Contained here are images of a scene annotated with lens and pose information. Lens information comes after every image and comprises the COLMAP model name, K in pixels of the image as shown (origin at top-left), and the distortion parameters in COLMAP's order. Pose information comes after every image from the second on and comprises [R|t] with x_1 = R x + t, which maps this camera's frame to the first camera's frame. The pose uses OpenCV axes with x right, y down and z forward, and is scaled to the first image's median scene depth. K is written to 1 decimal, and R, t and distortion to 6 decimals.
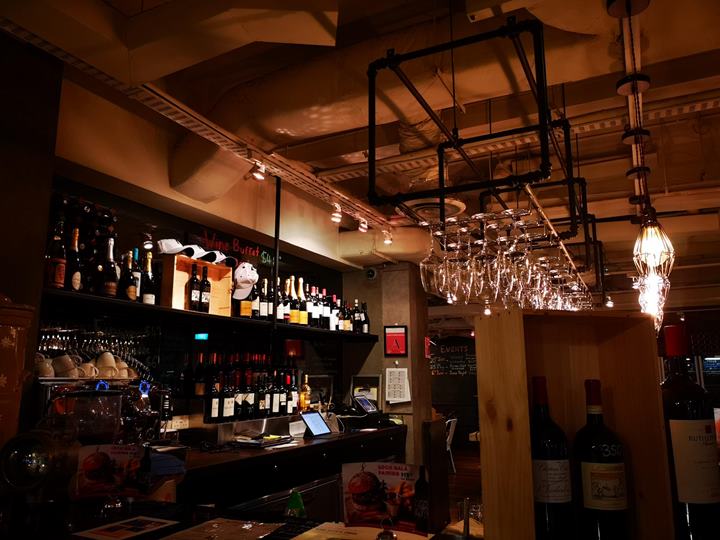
lens RADIAL K [[571.5, 0, 360.0], [0, 571.5, 270.0], [0, 0, 1]] dist [0.009816, -0.006327]
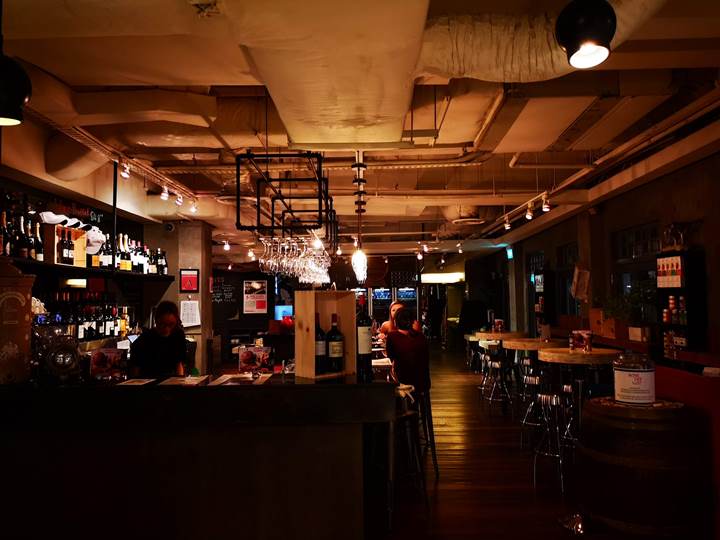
lens RADIAL K [[571.5, 0, 360.0], [0, 571.5, 270.0], [0, 0, 1]] dist [0.009816, -0.006327]
pose [[0.898991, 0.016910, 0.437640, -0.215732], [-0.073903, 0.990783, 0.113526, -0.105585], [-0.431687, -0.134402, 0.891954, -0.462662]]
